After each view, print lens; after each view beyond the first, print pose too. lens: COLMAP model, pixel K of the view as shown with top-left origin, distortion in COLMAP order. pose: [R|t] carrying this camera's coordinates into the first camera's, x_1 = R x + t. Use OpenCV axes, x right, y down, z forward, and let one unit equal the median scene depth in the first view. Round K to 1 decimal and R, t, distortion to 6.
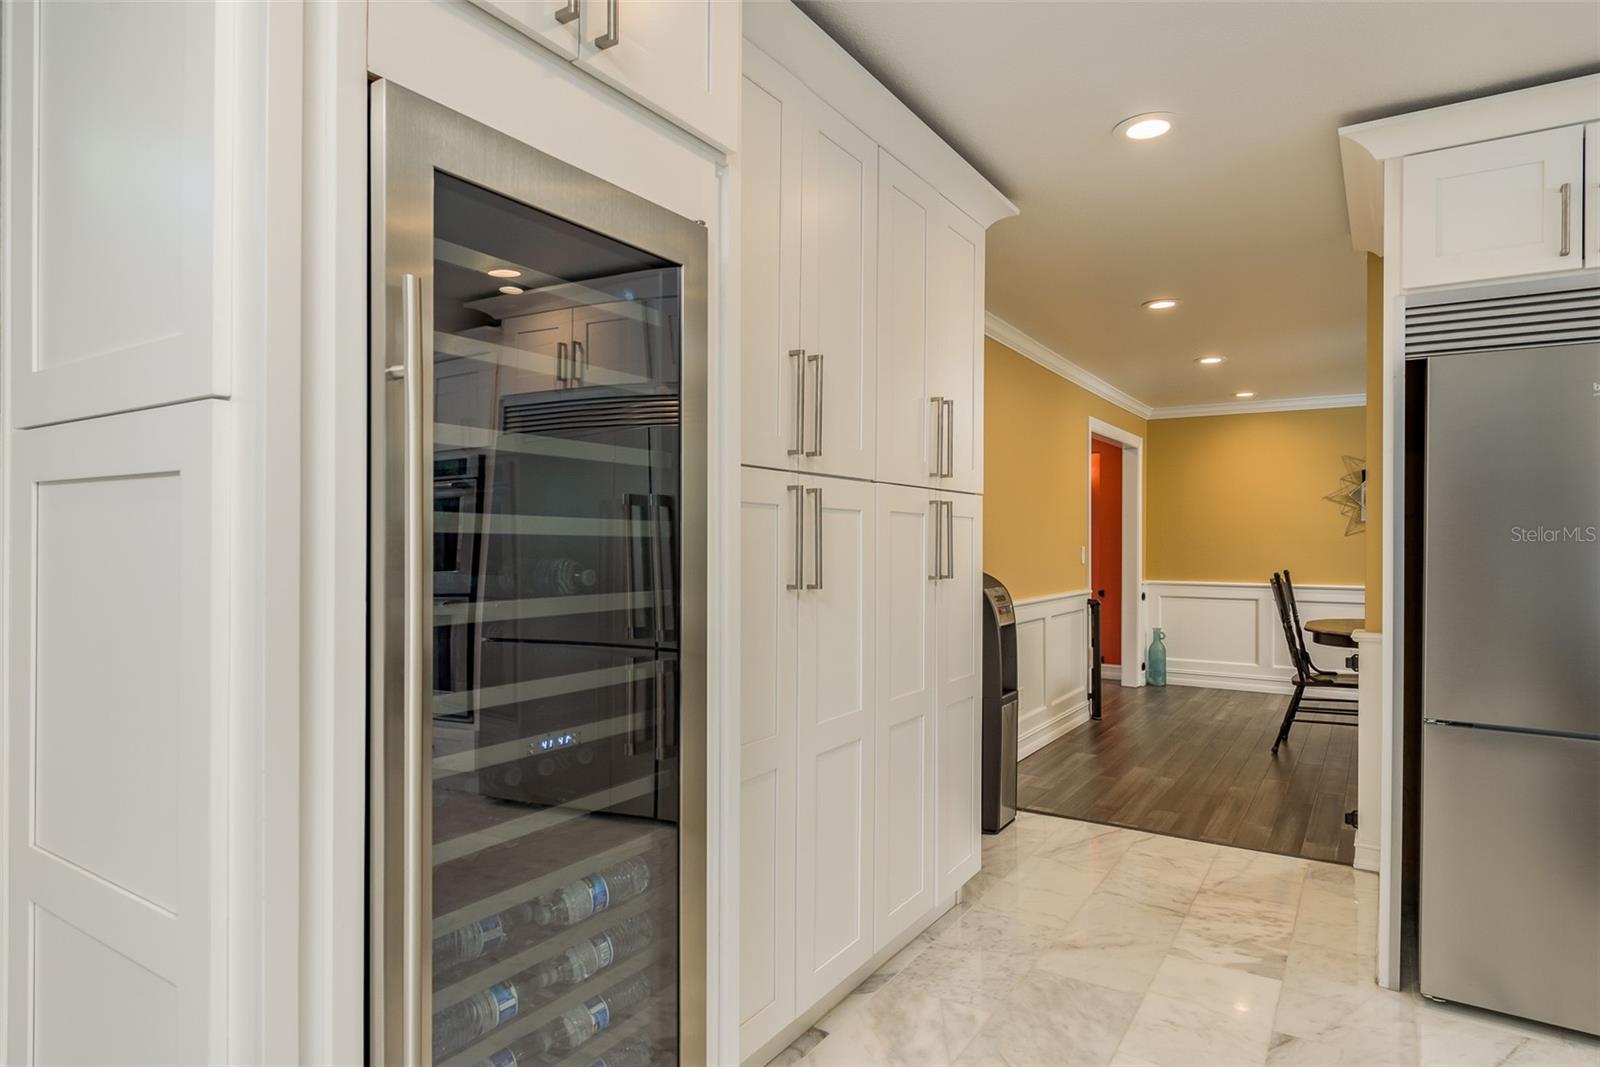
lens RADIAL K [[914.8, 0, 814.3], [0, 914.8, 558.2], [0, 0, 1]] dist [0.010597, -0.006132]
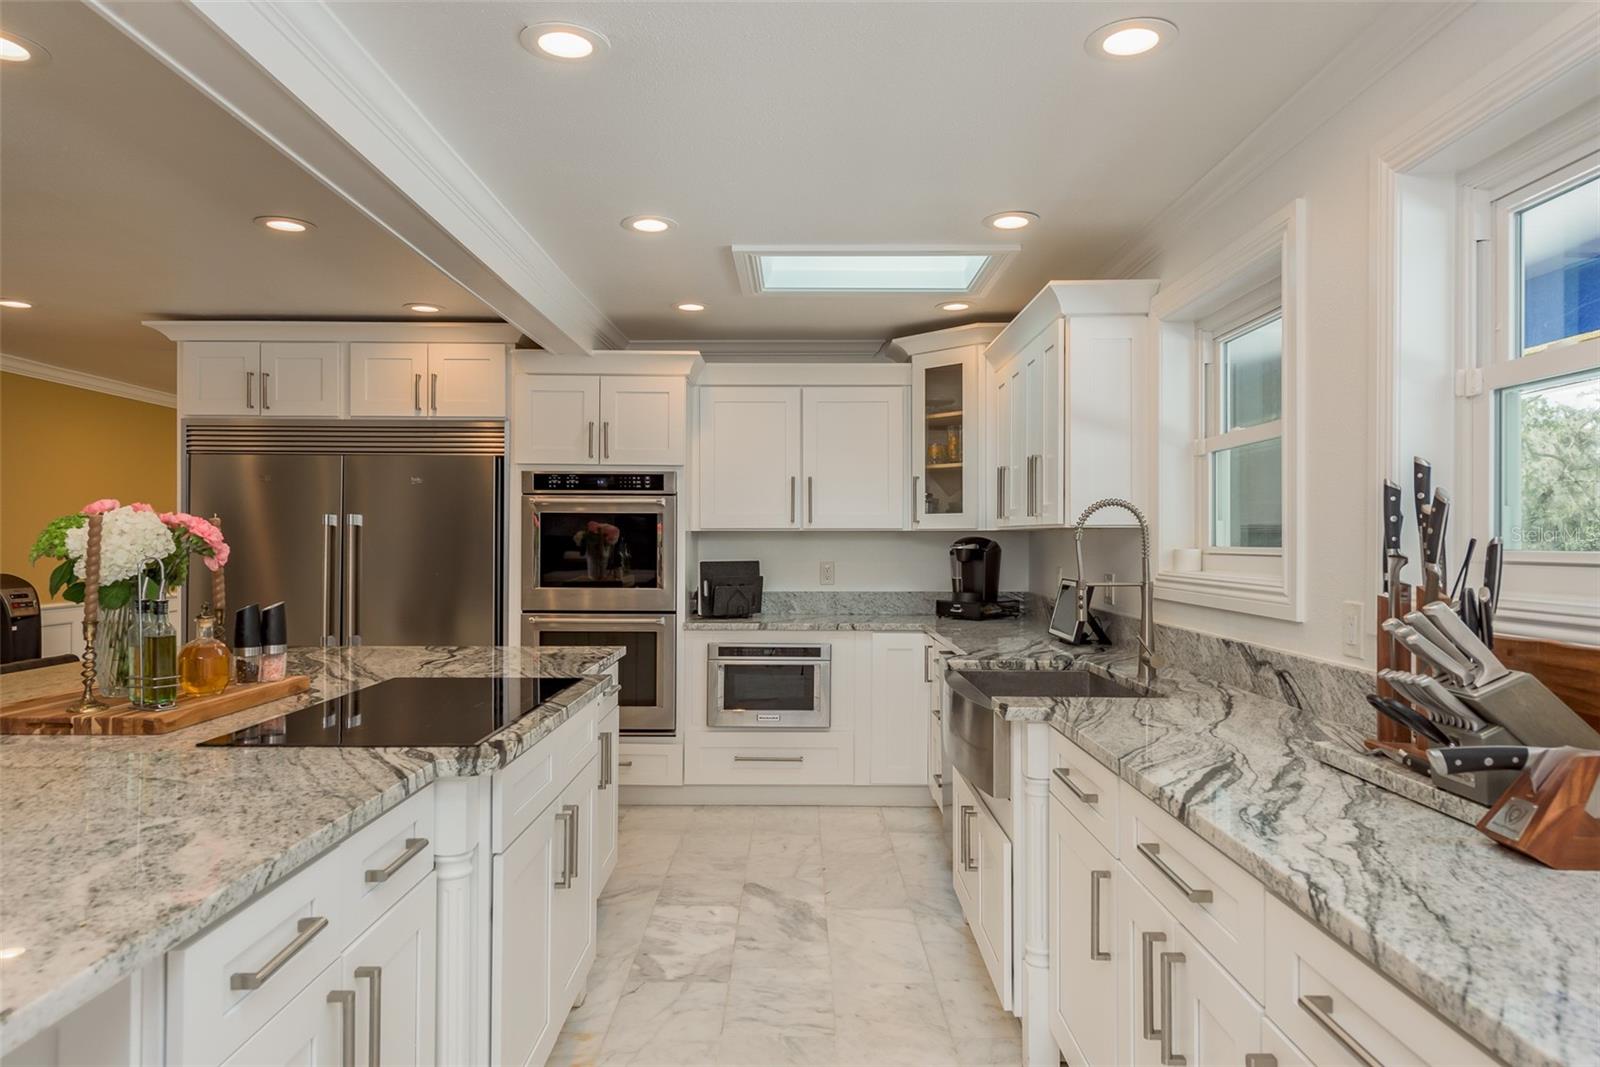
lens RADIAL K [[975.9, 0, 802.0], [0, 975.9, 549.0], [0, 0, 1]] dist [0.019694, -0.010003]
pose [[0.857383, -0.005734, 0.514648, 0.319841], [0.009600, 0.999942, -0.004851, -0.004237], [-0.514590, 0.009100, 0.857388, -0.592185]]
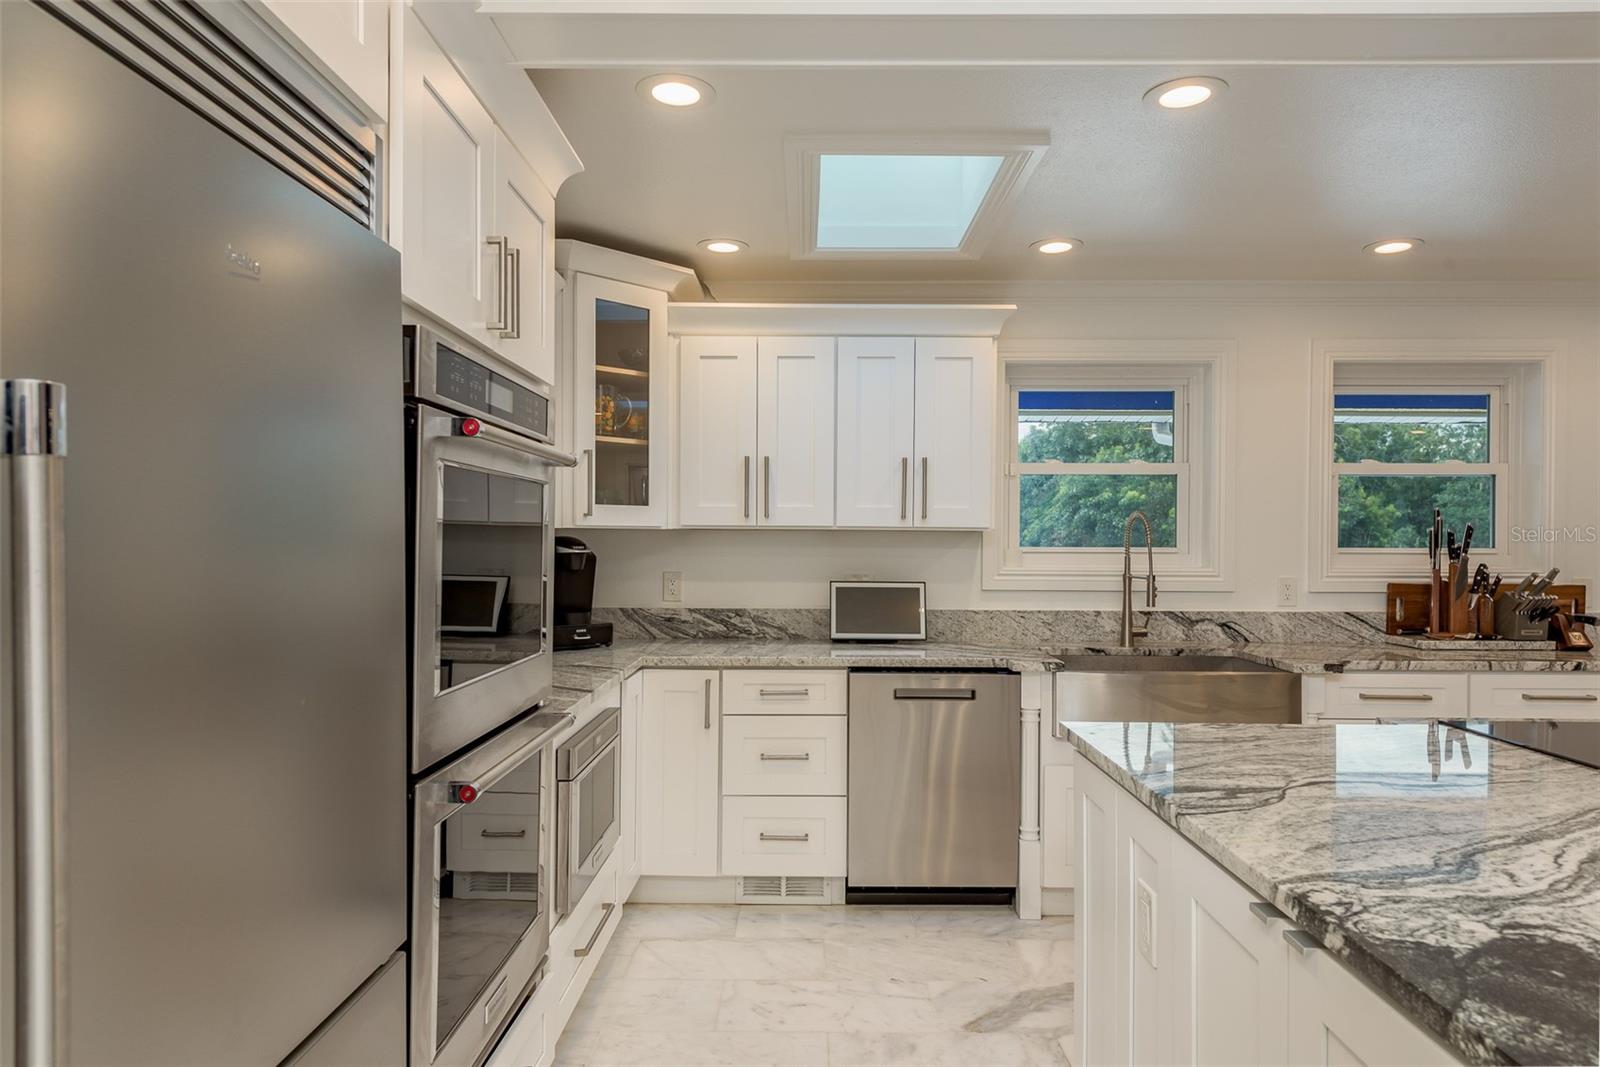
lens RADIAL K [[975.9, 0, 800.6], [0, 975.9, 543.8], [0, 0, 1]] dist [0.019694, -0.010003]
pose [[-0.515581, -0.011212, 0.856767, 0.265372], [0.007732, 0.999813, 0.017737, -0.024563], [-0.856806, 0.015769, -0.515398, 0.355896]]
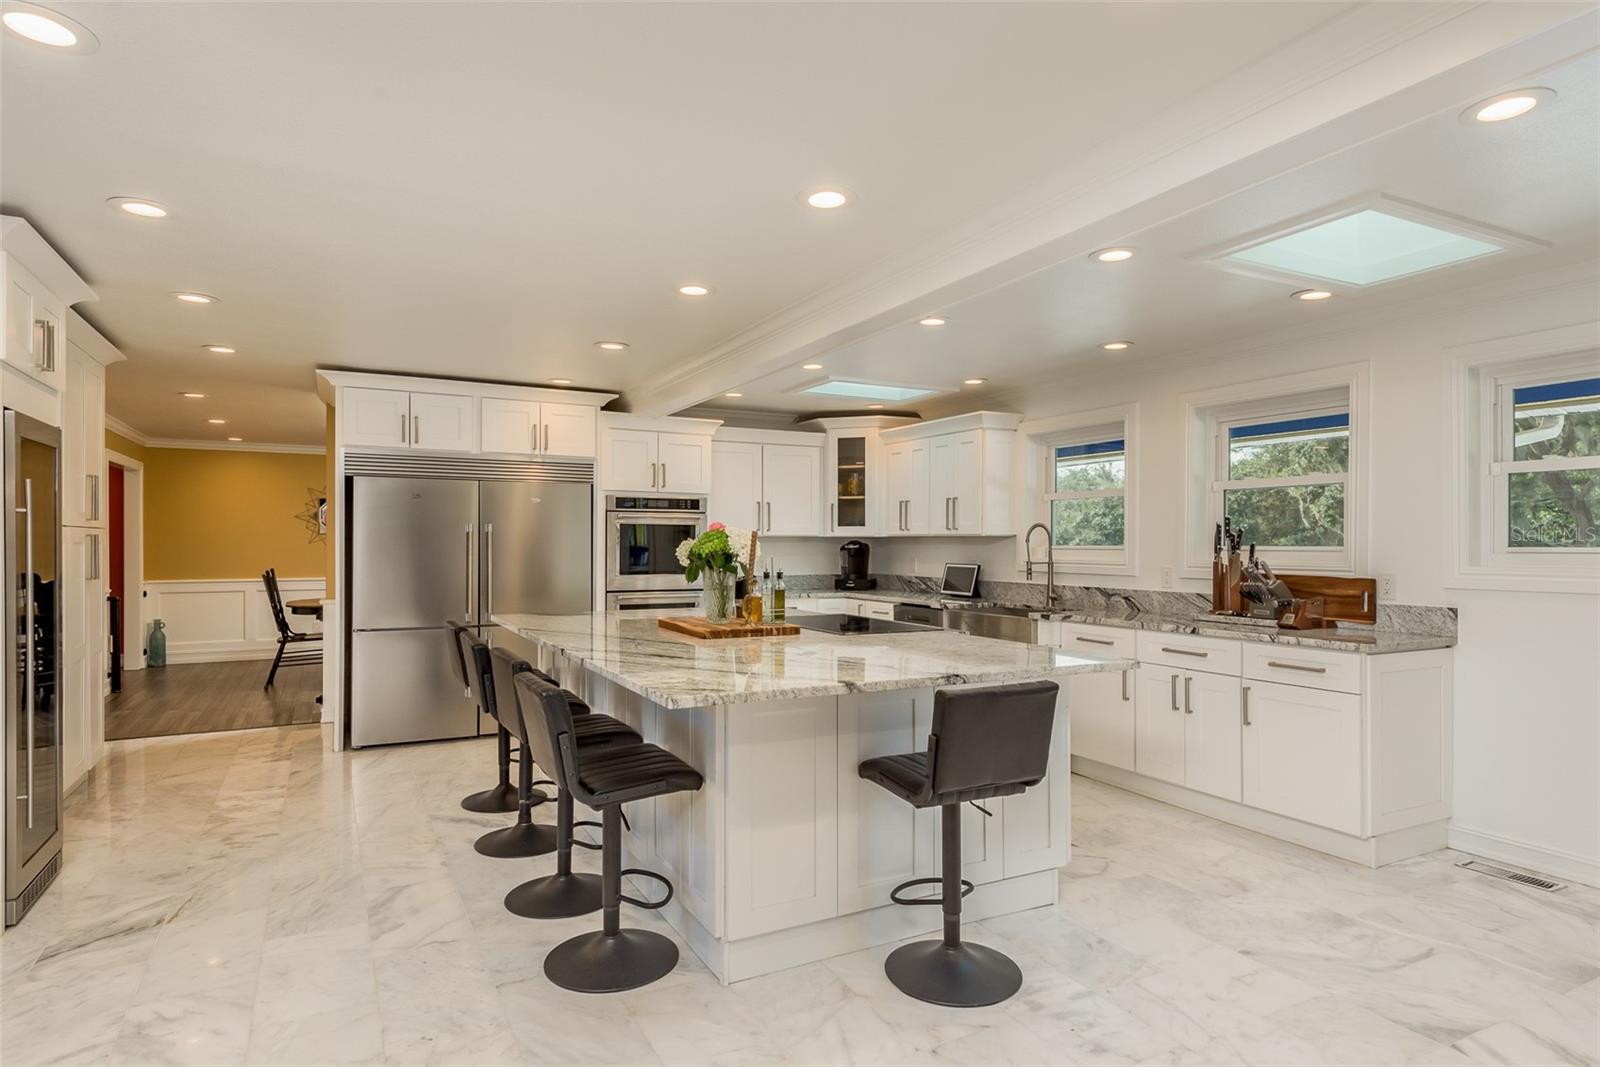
lens RADIAL K [[914.8, 0, 794.3], [0, 914.8, 526.9], [0, 0, 1]] dist [0.010597, -0.006132]
pose [[0.520276, 0.010884, 0.853929, -0.339074], [0.015352, 0.999638, -0.022095, -0.009470], [-0.853860, 0.024605, 0.519921, -0.535623]]
